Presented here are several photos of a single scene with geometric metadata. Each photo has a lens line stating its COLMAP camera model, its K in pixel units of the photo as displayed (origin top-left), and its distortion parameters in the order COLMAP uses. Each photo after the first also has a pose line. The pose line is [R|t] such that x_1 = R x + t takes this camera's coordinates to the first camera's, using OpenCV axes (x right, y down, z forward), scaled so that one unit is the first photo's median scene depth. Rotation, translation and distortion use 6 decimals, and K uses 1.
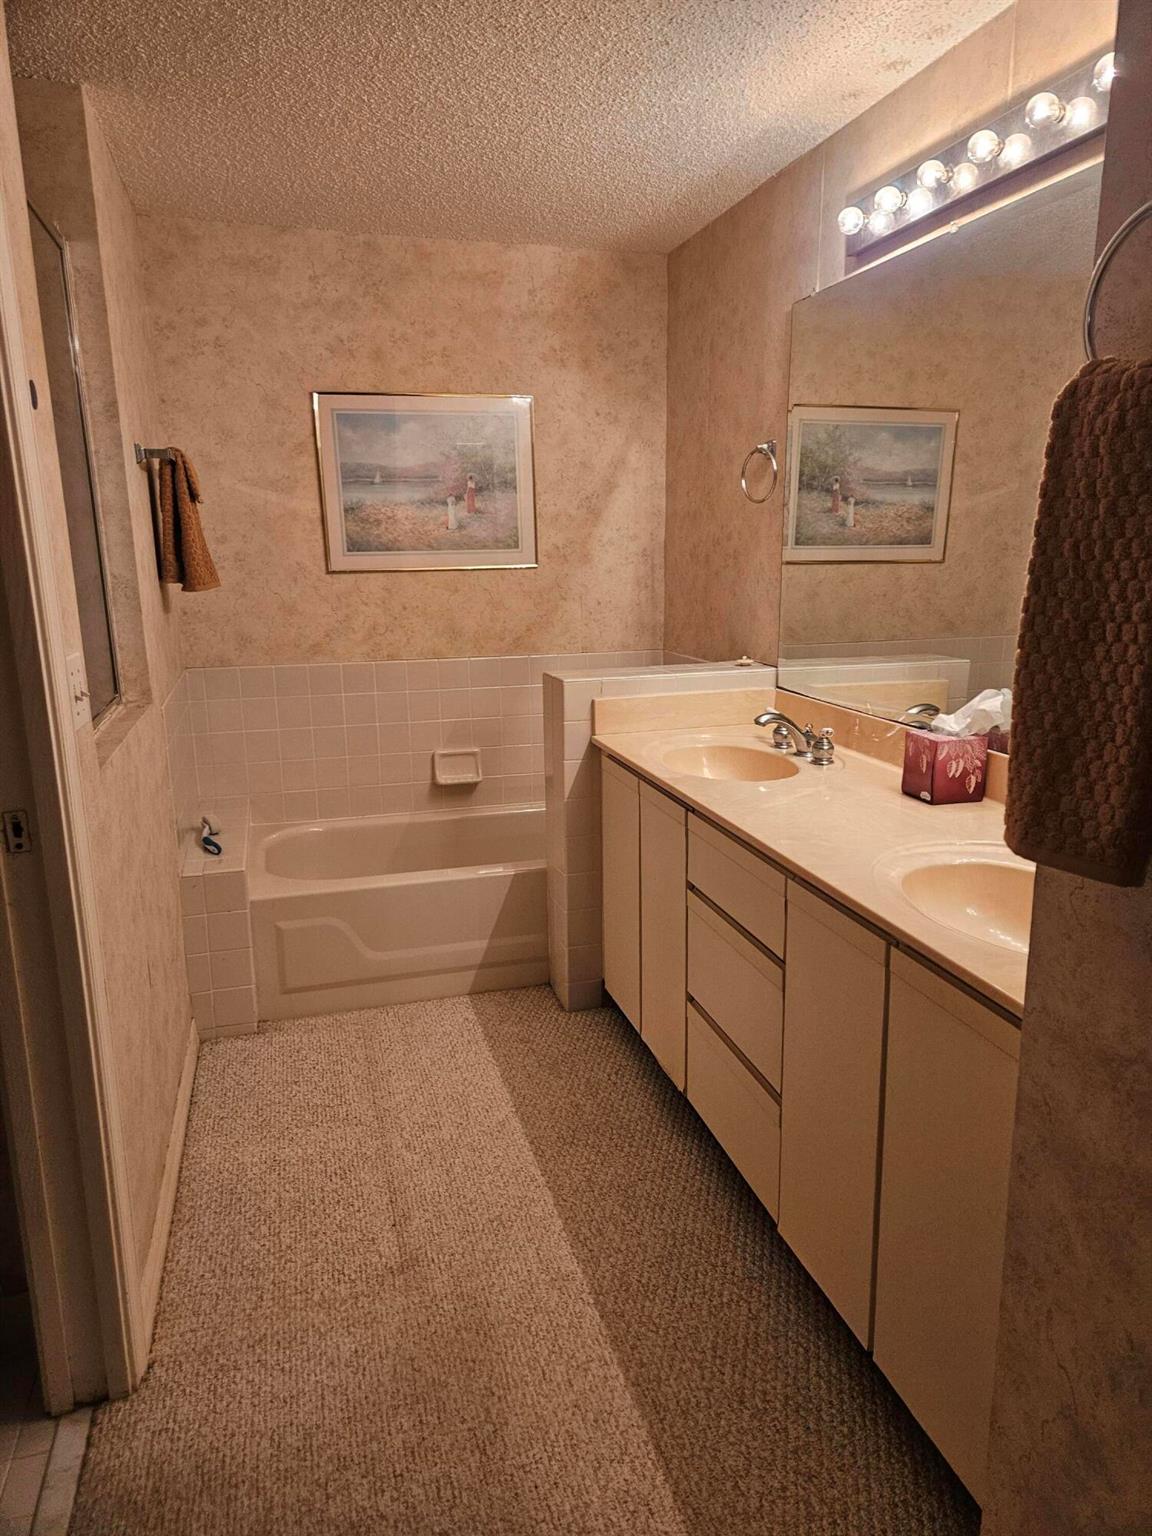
lens RADIAL K [[1036.9, 0, 578.9], [0, 1036.9, 767.5], [0, 0, 1]] dist [0.049599, -0.020244]
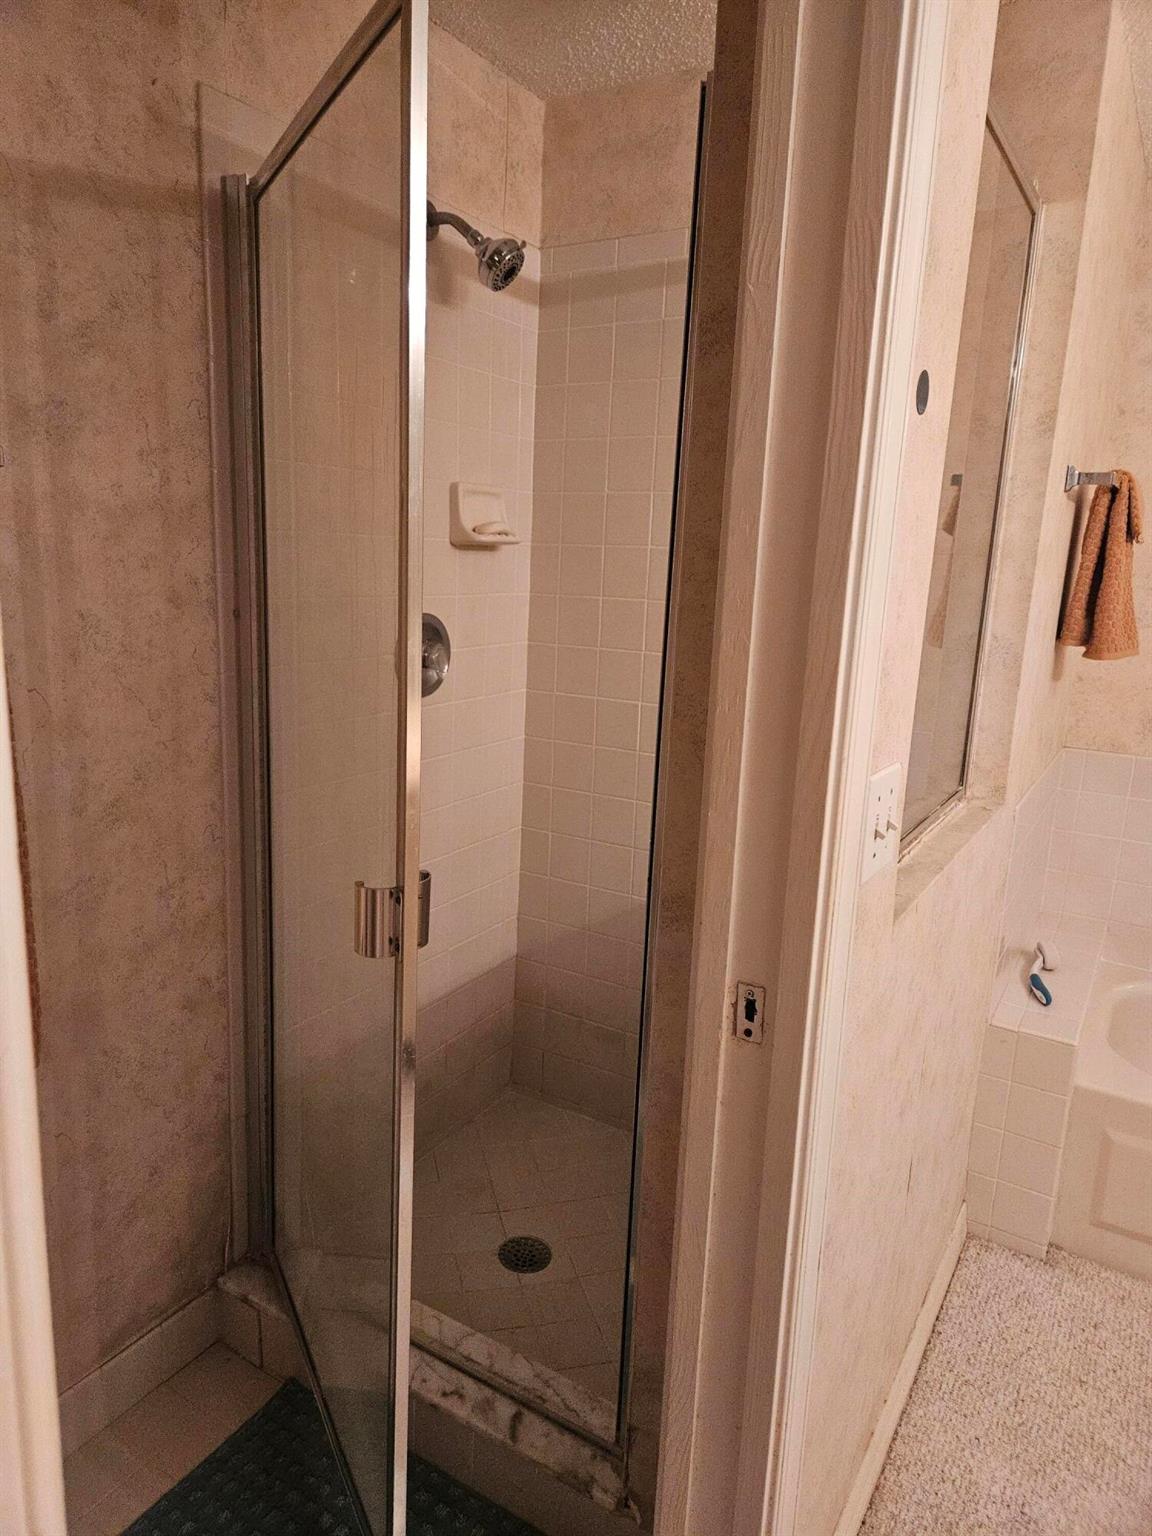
lens RADIAL K [[1036.9, 0, 577.1], [0, 1036.9, 768.3], [0, 0, 1]] dist [0.049599, -0.020244]
pose [[0.684624, 0.195969, -0.702059, -0.082664], [-0.210696, 0.975269, 0.066768, -0.065487], [0.697780, 0.102210, 0.708982, 0.216857]]
